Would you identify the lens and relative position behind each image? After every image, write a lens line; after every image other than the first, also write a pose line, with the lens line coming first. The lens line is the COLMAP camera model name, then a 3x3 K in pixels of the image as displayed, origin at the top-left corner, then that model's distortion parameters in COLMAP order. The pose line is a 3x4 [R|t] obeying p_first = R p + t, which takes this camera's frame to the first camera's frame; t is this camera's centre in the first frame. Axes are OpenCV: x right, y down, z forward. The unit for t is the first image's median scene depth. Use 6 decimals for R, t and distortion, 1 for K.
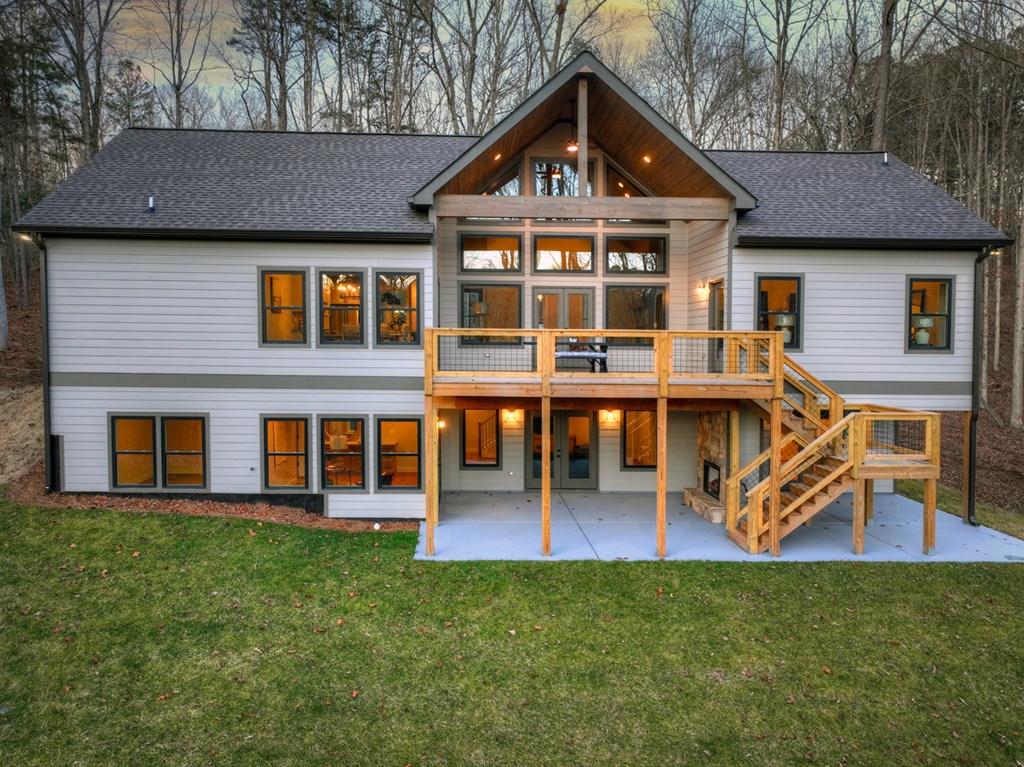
lens RADIAL K [[698.3, 0, 510.7], [0, 698.3, 356.8], [0, 0, 1]] dist [0.003753, 0.002370]
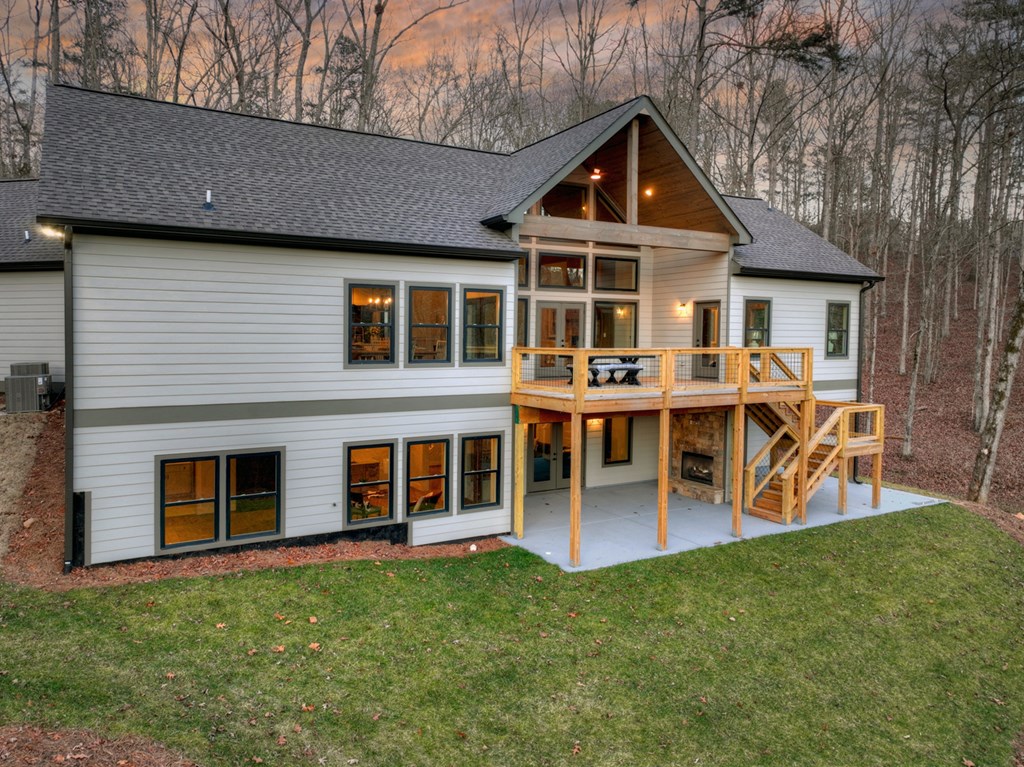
lens RADIAL K [[681.9, 0, 512.8], [0, 681.9, 357.3], [0, 0, 1]] dist [-0.002922, 0.035918]
pose [[0.889904, -0.020638, 0.455680, -0.560761], [0.016225, 0.999776, 0.013595, -0.036494], [-0.455859, -0.004705, 0.890040, 0.120135]]
